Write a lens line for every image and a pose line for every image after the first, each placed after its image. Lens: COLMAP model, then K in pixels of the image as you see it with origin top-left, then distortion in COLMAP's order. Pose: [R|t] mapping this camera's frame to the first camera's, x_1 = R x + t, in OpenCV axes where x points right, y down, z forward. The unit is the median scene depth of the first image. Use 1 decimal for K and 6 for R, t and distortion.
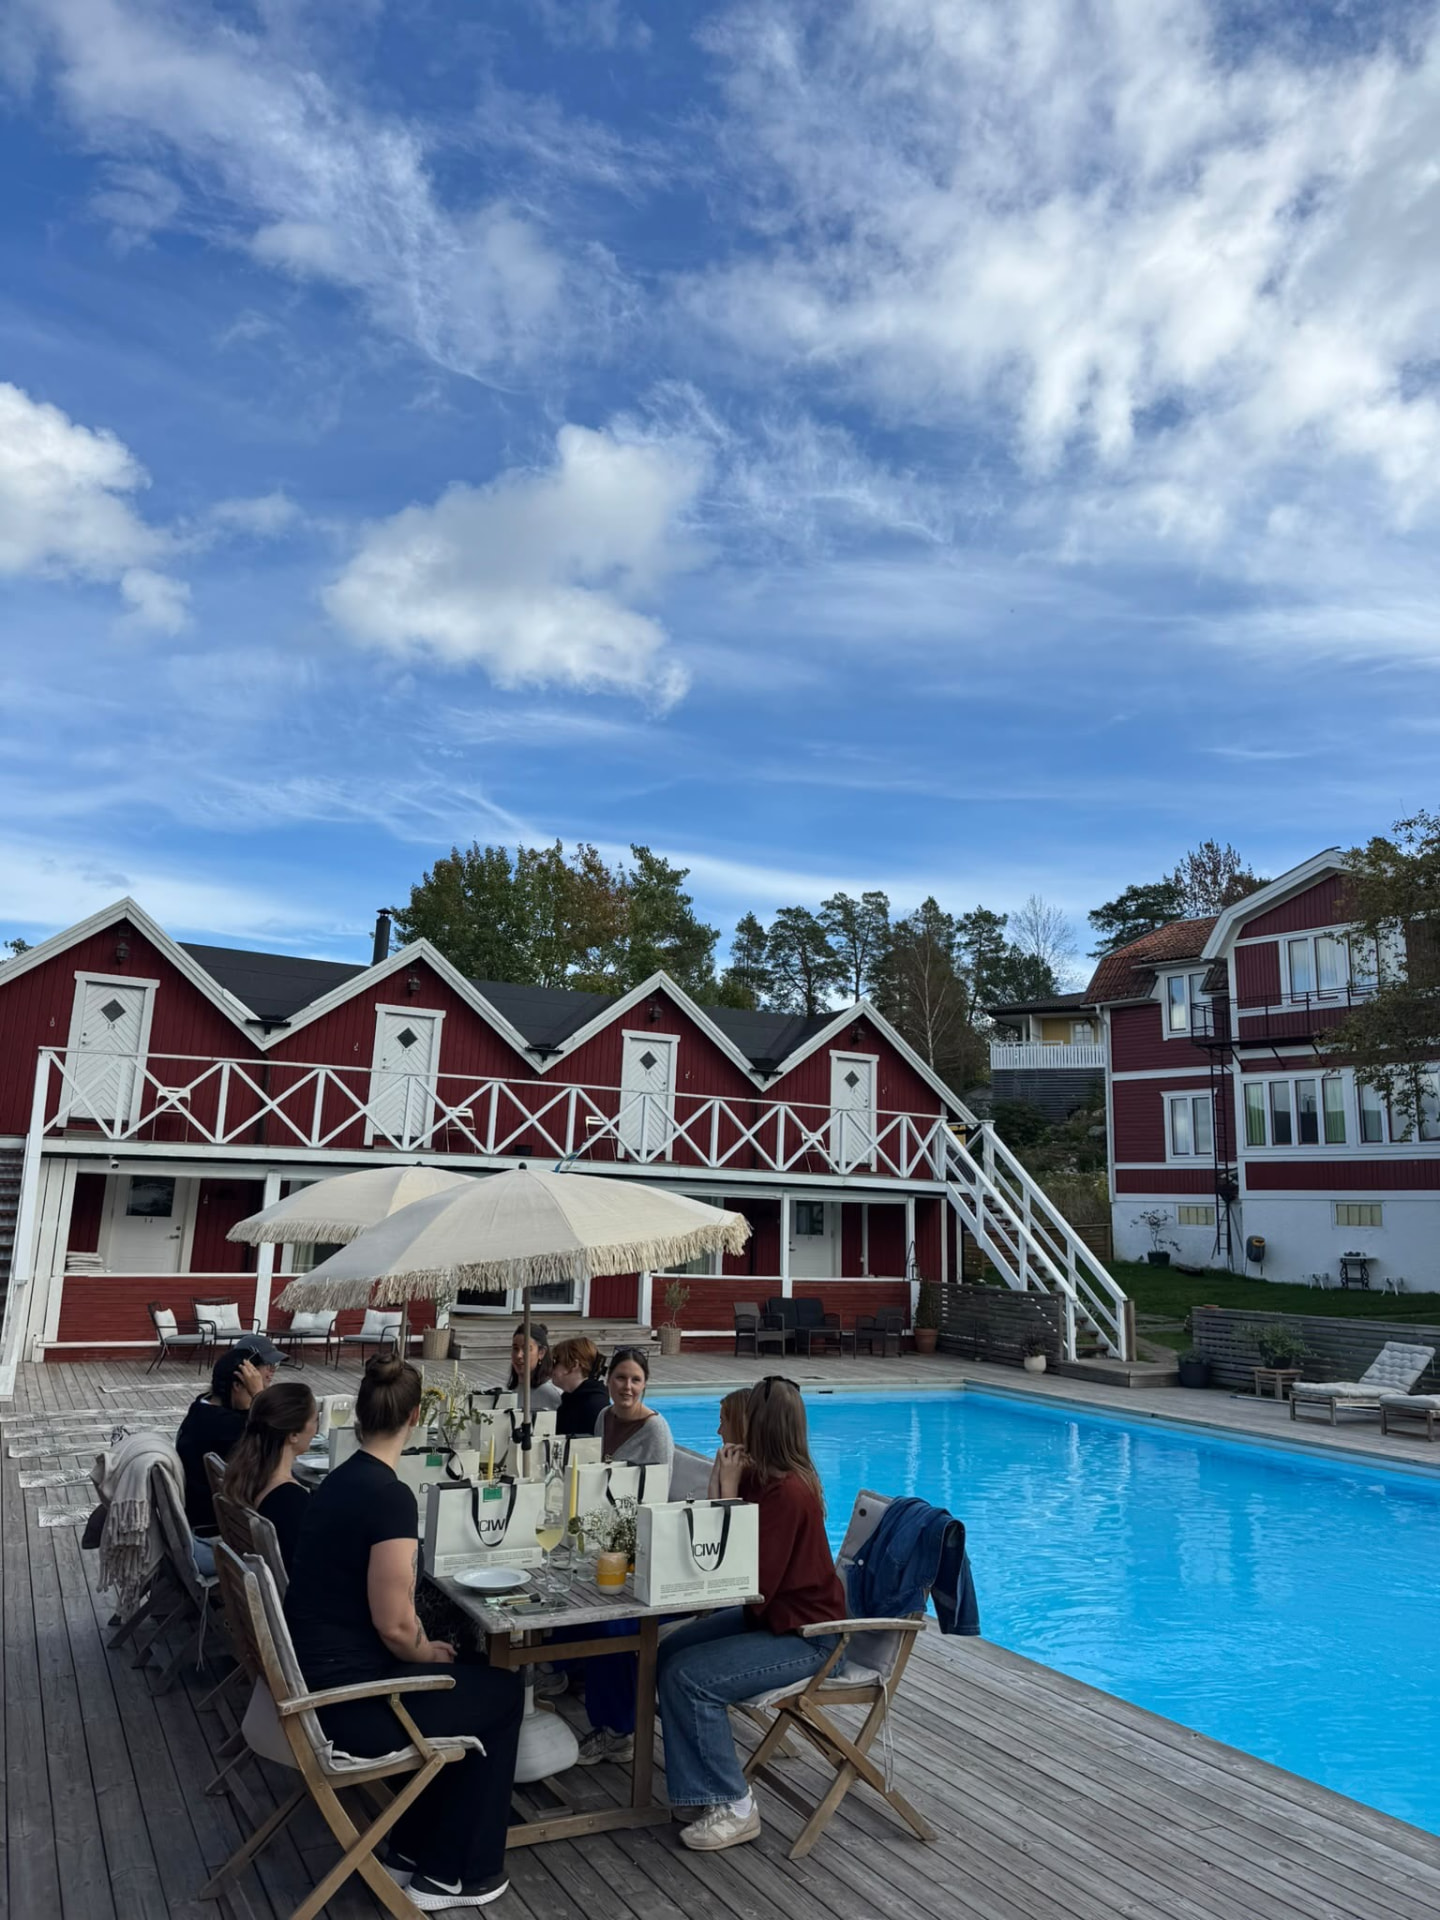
lens RADIAL K [[1376.7, 0, 717.4], [0, 1376.7, 934.6], [0, 0, 1]] dist [0.114600, -0.138106]
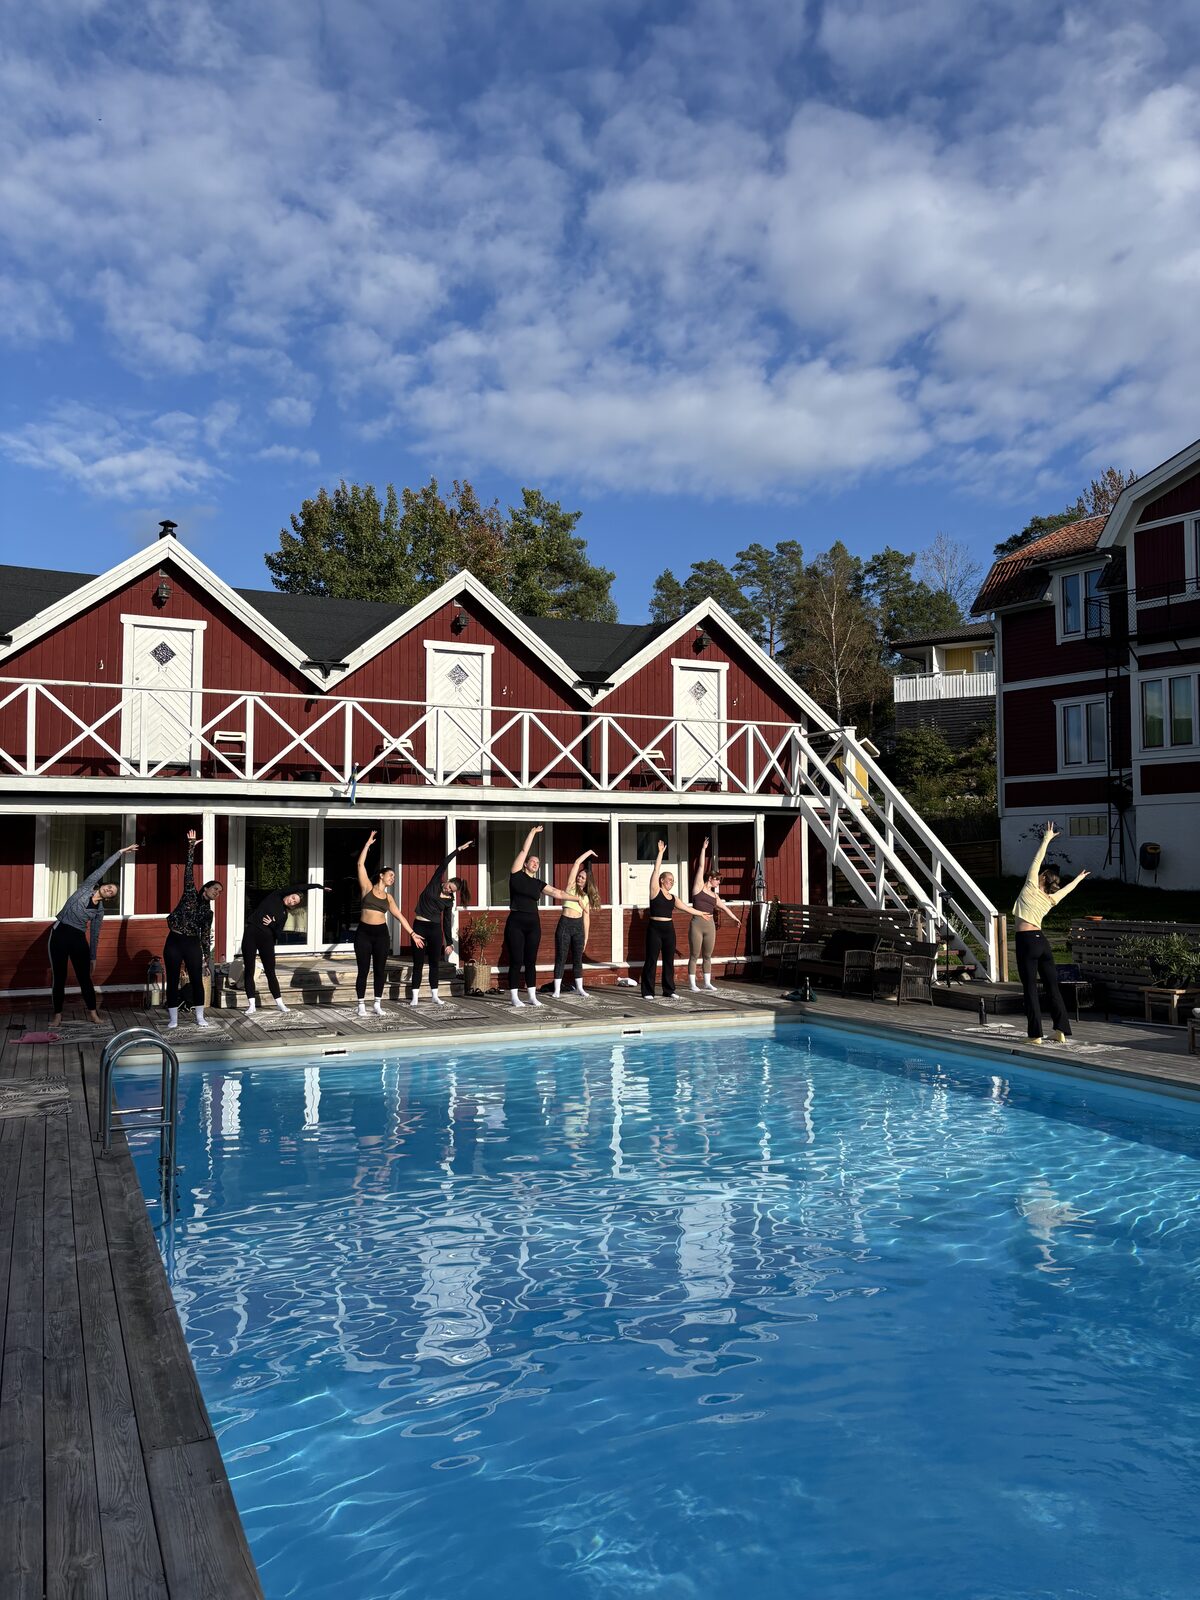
lens RADIAL K [[1196.1, 0, 600.0], [0, 1196.1, 800.0], [0, 0, 1]] dist [0.006798, 0.000442]
pose [[0.996546, -0.038827, -0.073406, 0.093054], [0.049289, 0.987972, 0.146564, 0.061138], [0.066833, -0.149676, 0.986474, 0.226005]]
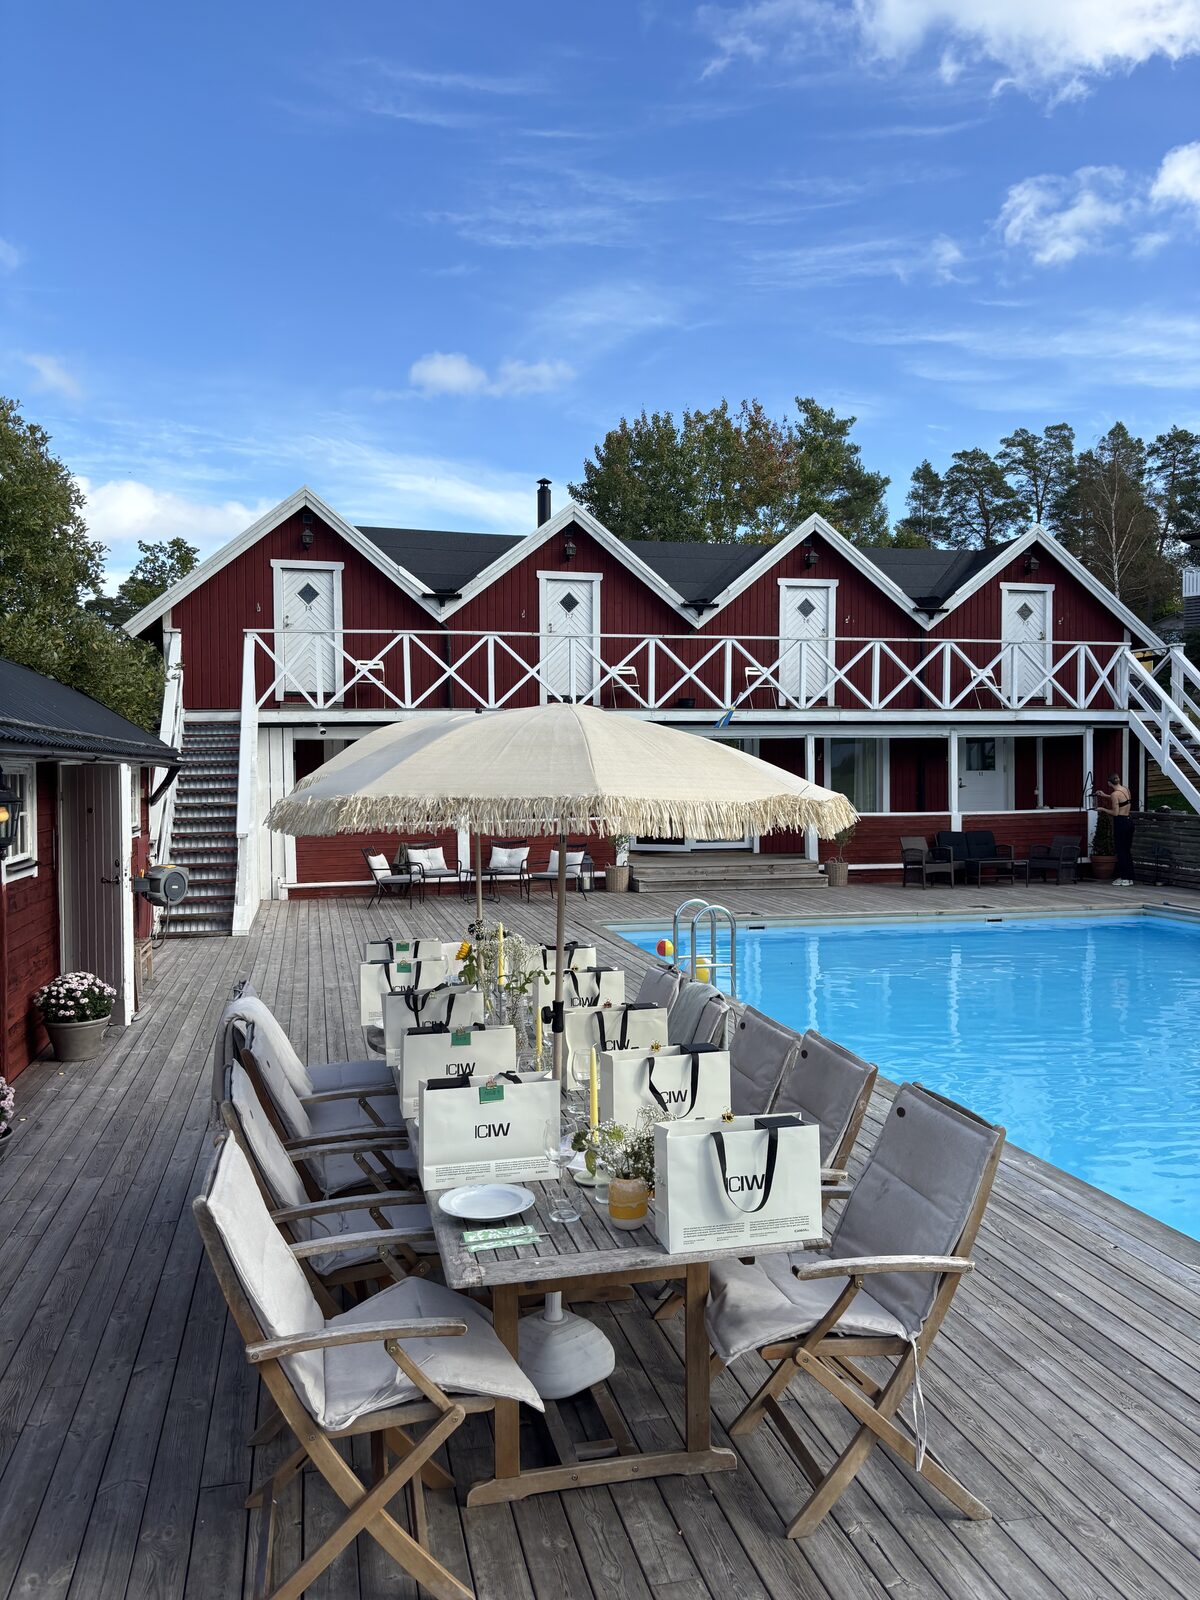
lens RADIAL K [[1224.8, 0, 594.9], [0, 1224.8, 823.9], [0, 0, 1]] dist [0.094972, -0.135452]
pose [[0.968614, -0.030414, -0.246702, 0.016287], [0.090132, 0.967916, 0.234554, 0.019234], [0.231653, -0.249428, 0.940278, 0.083963]]
